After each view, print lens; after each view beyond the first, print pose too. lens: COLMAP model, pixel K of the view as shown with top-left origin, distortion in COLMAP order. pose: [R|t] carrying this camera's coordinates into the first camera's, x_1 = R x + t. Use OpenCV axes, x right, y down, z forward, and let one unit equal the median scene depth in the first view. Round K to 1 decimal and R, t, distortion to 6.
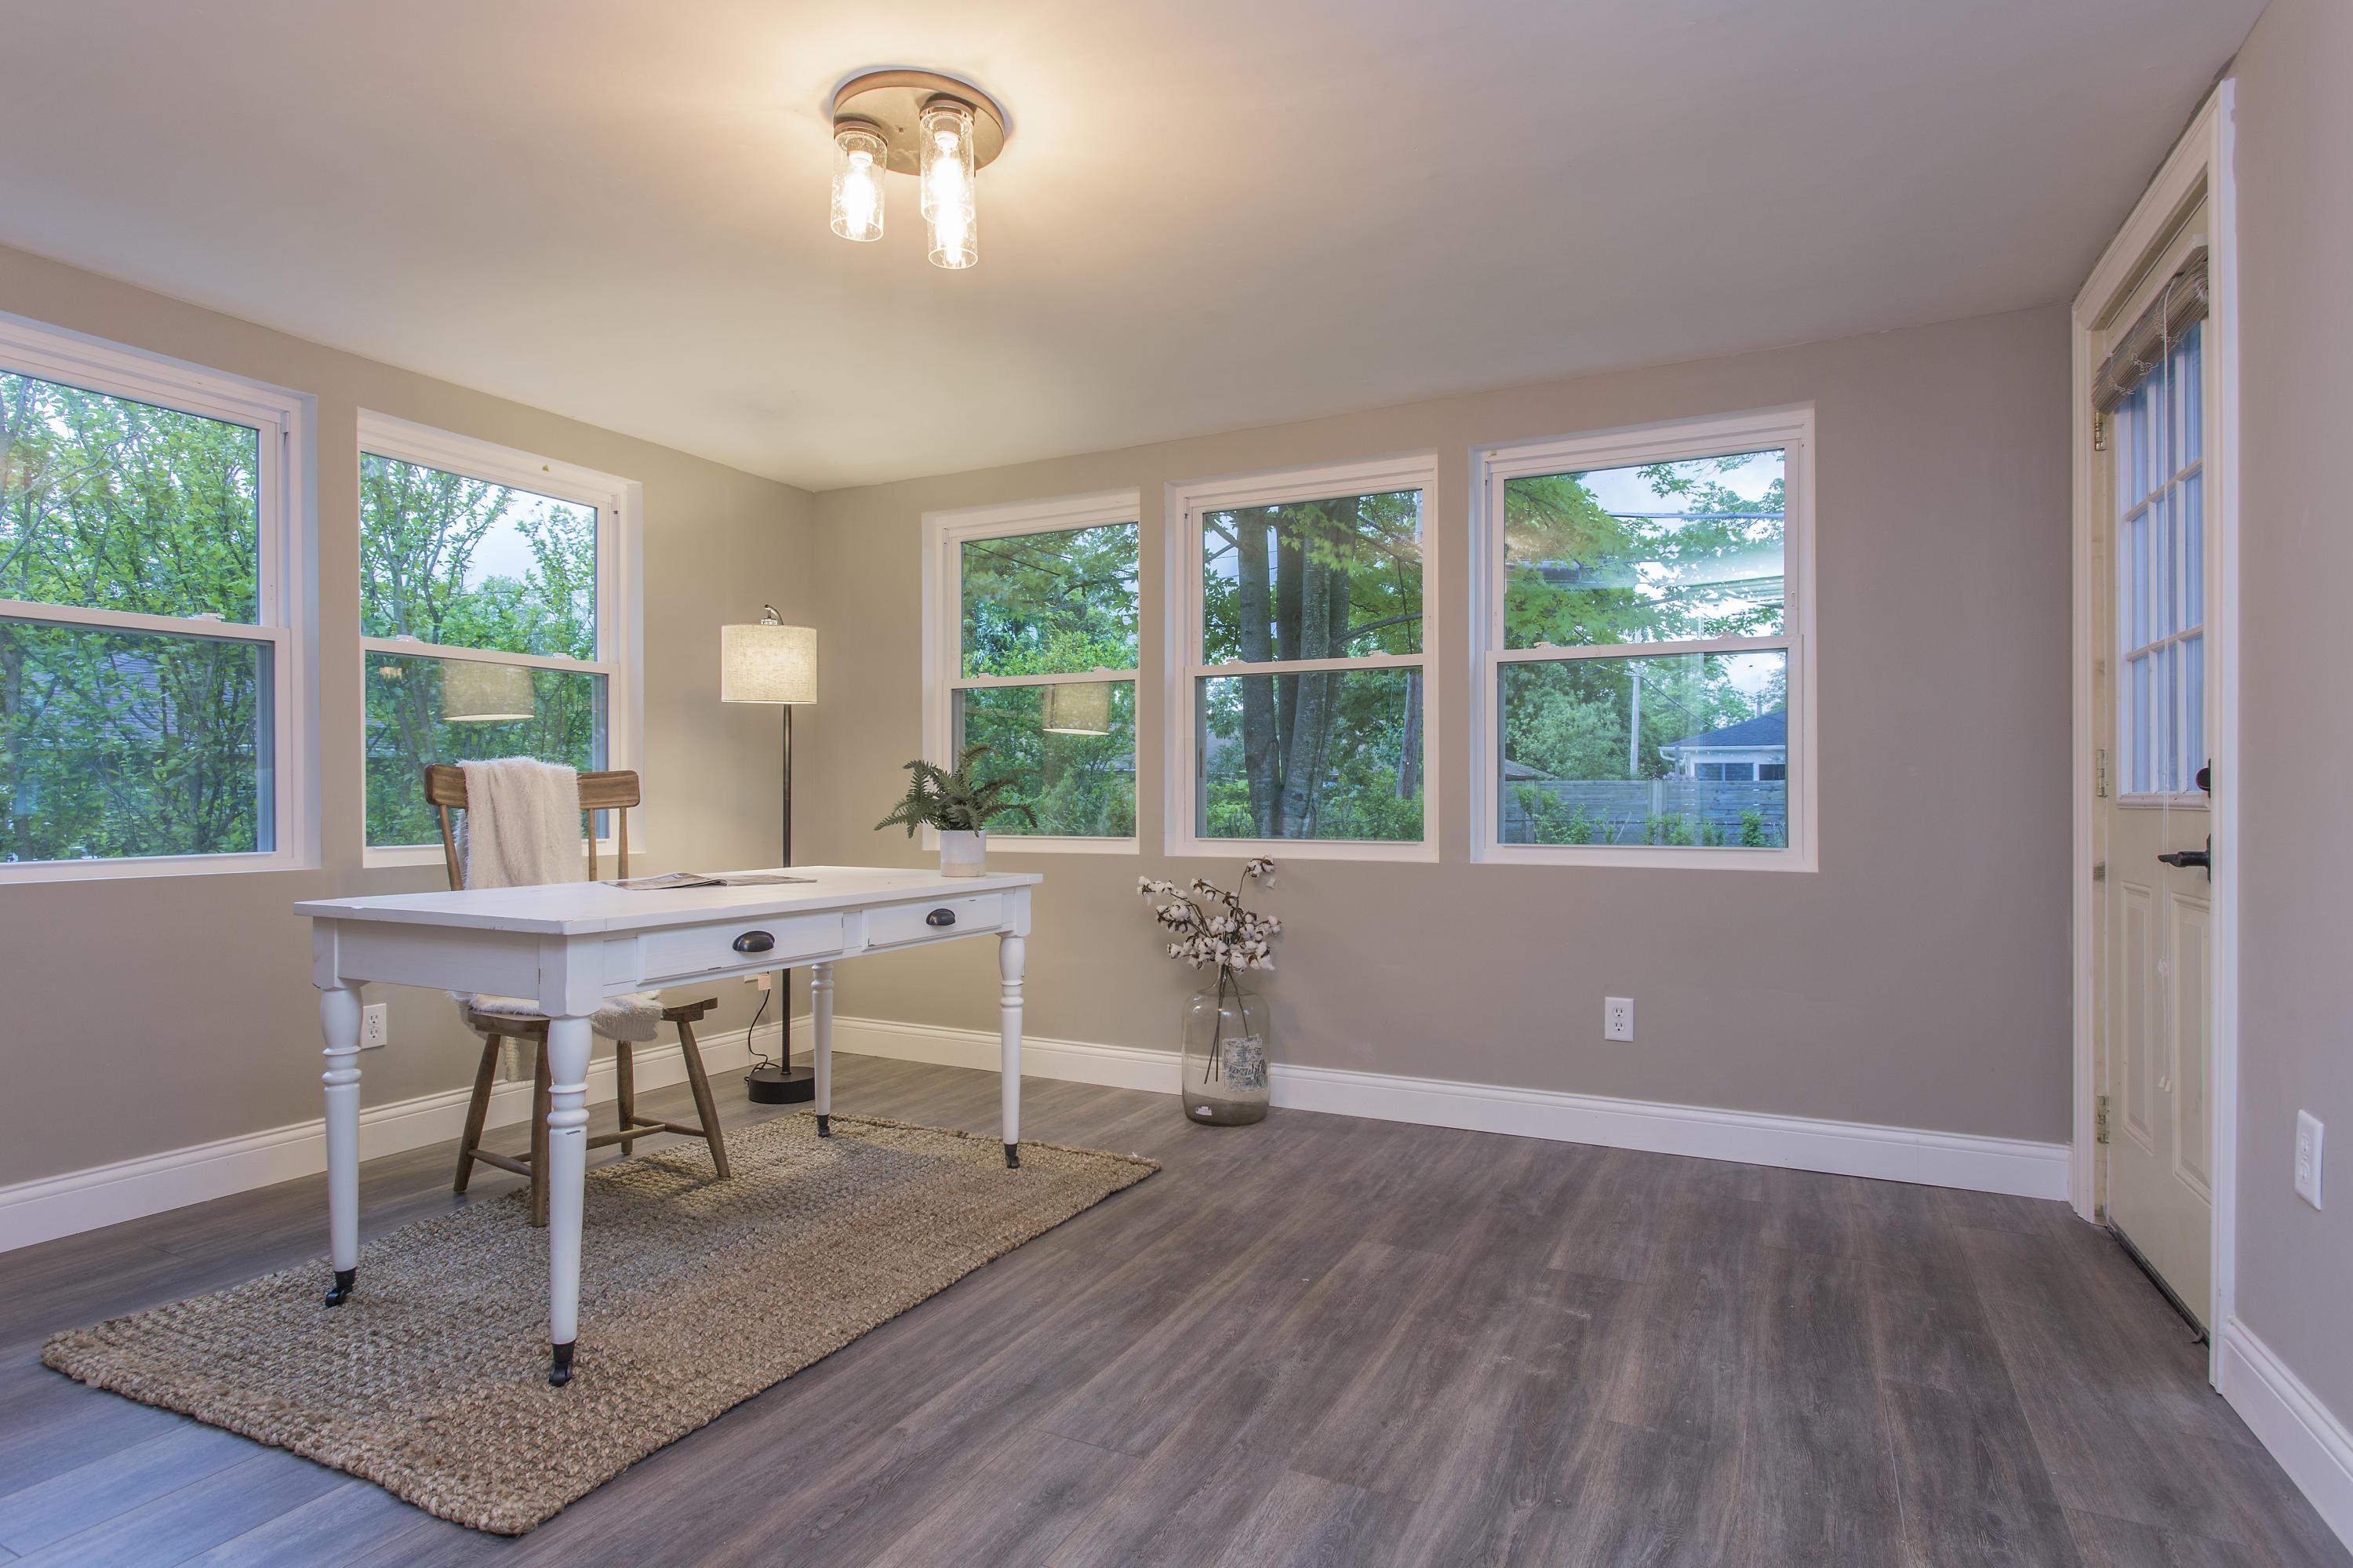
lens RADIAL K [[1264.1, 0, 1175.6], [0, 1264.1, 792.1], [0, 0, 1]] dist [-0.004224, 0.000966]
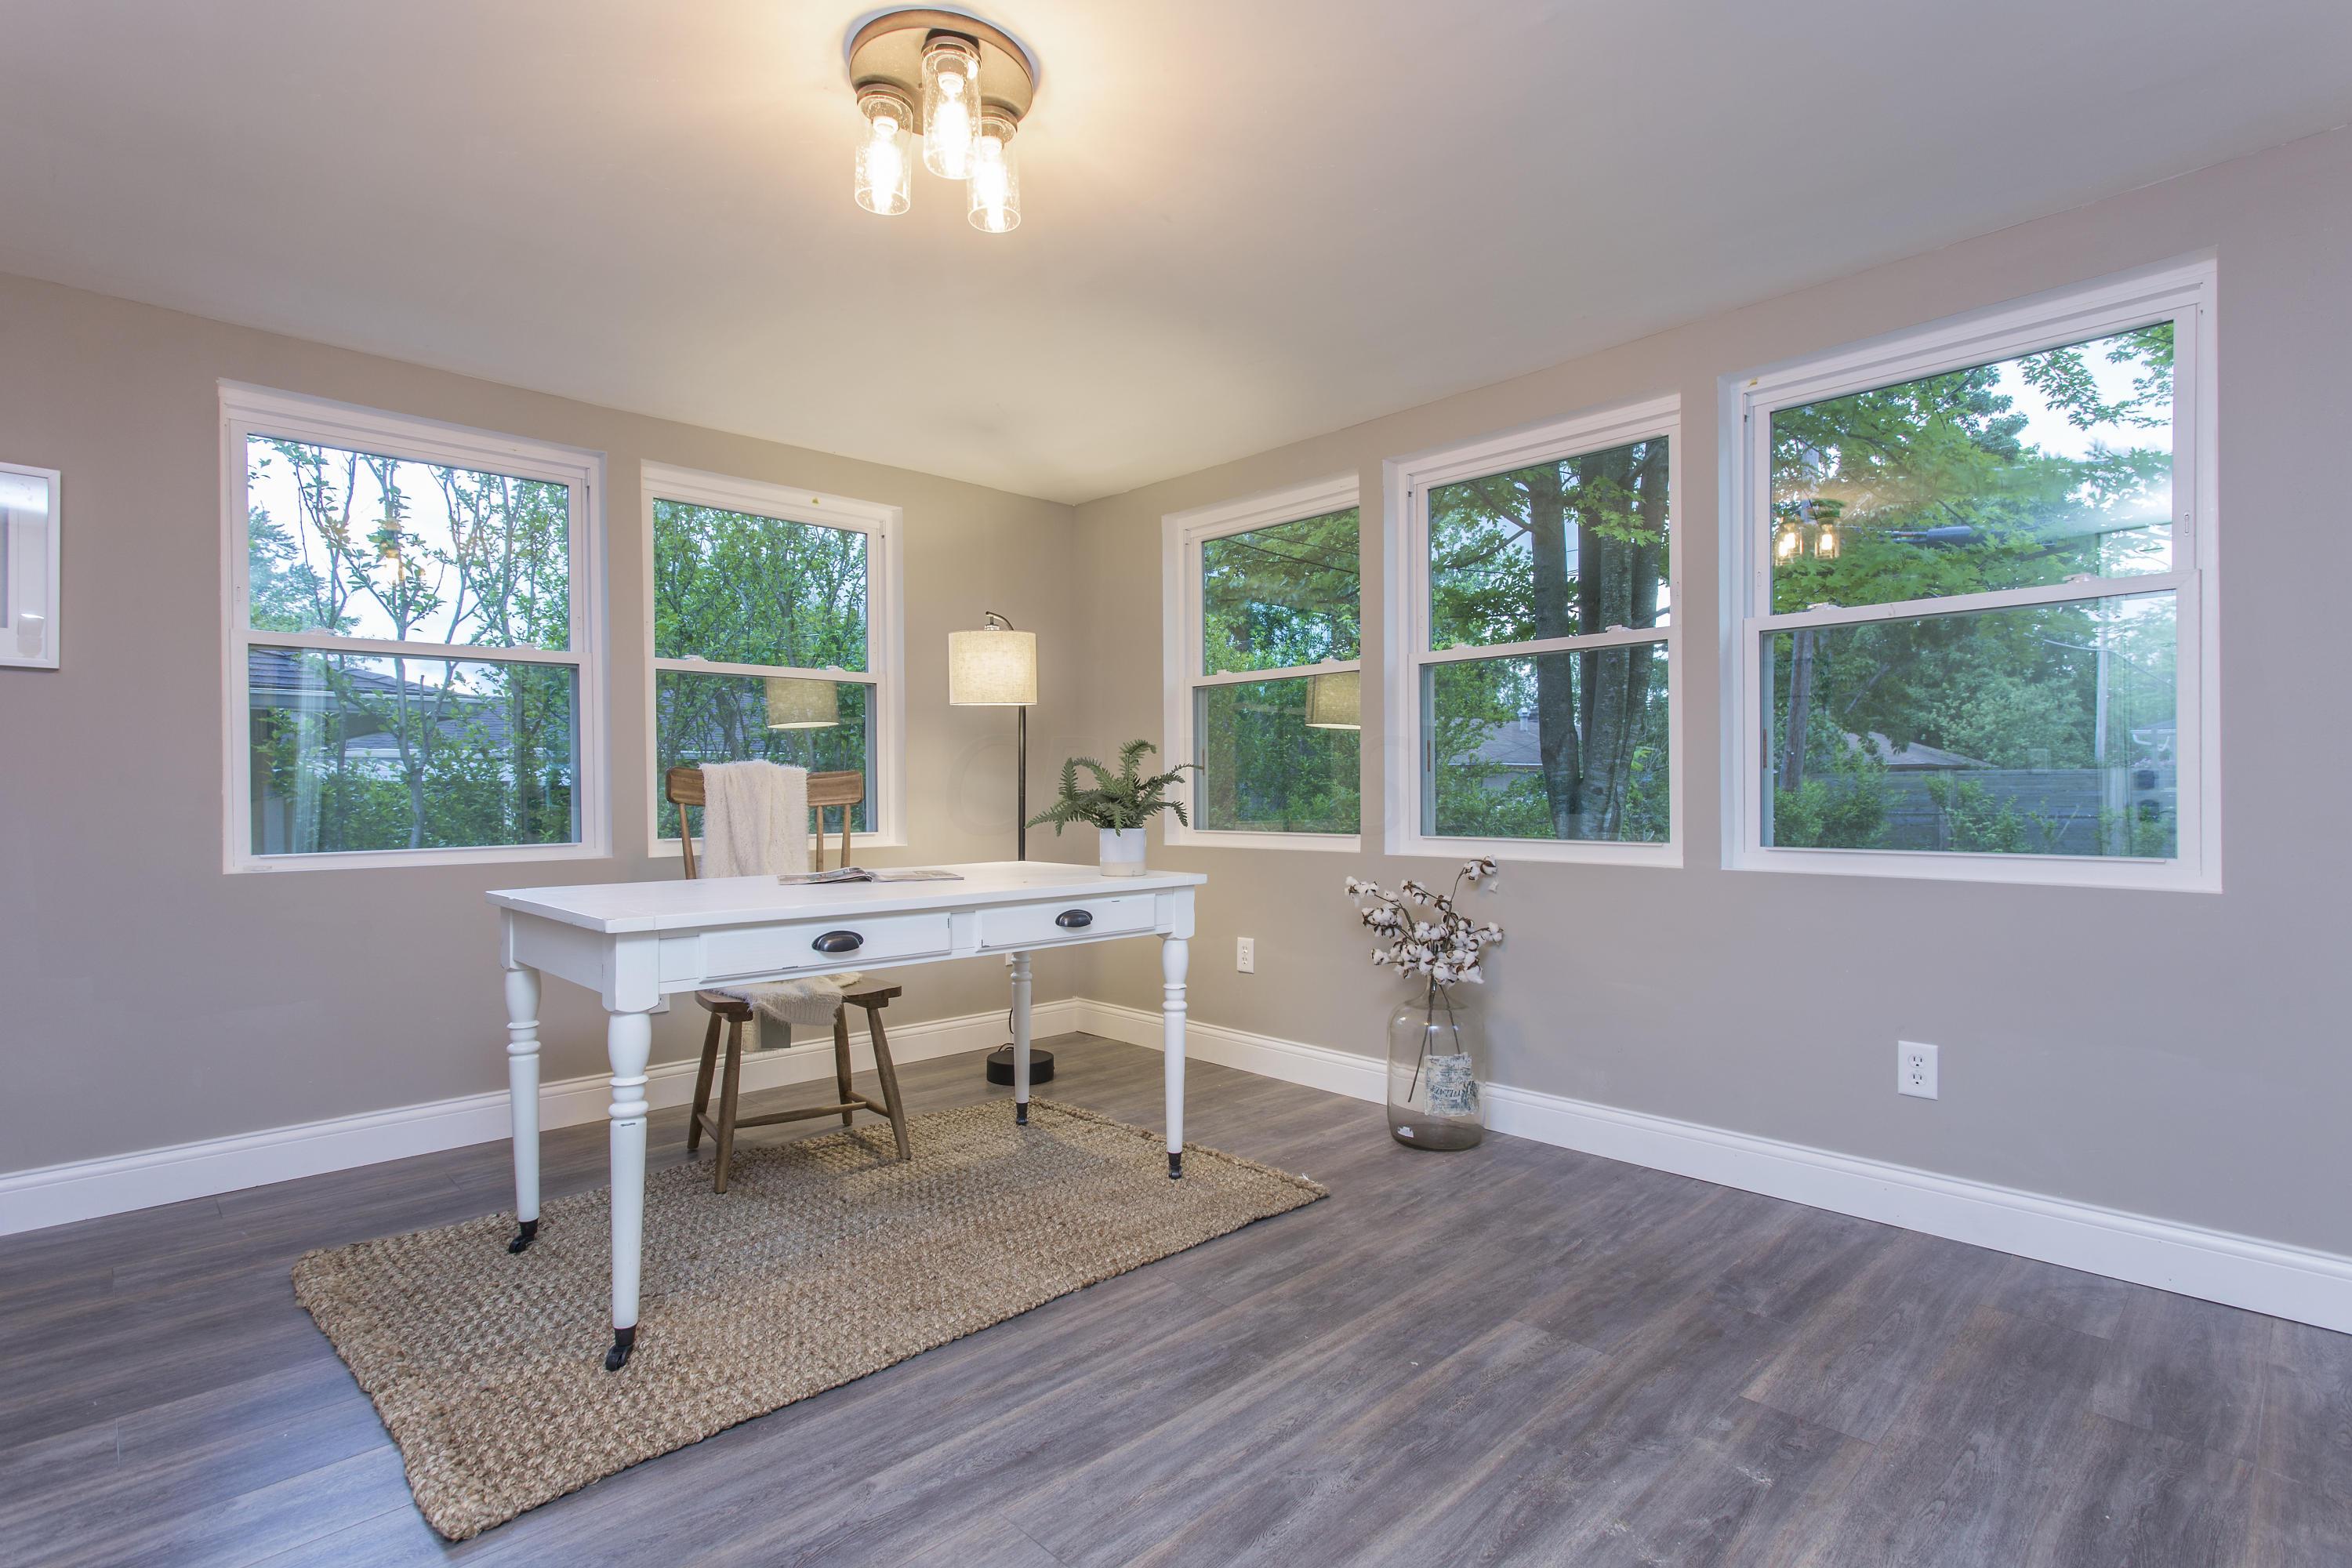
lens RADIAL K [[1144.0, 0, 1176.6], [0, 1144.0, 792.1], [0, 0, 1]] dist [0.004914, -0.000067]
pose [[0.941821, -0.004462, -0.336085, 0.175175], [0.006324, 0.999970, 0.004447, -0.001638], [0.336055, -0.006314, 0.941821, 0.184950]]
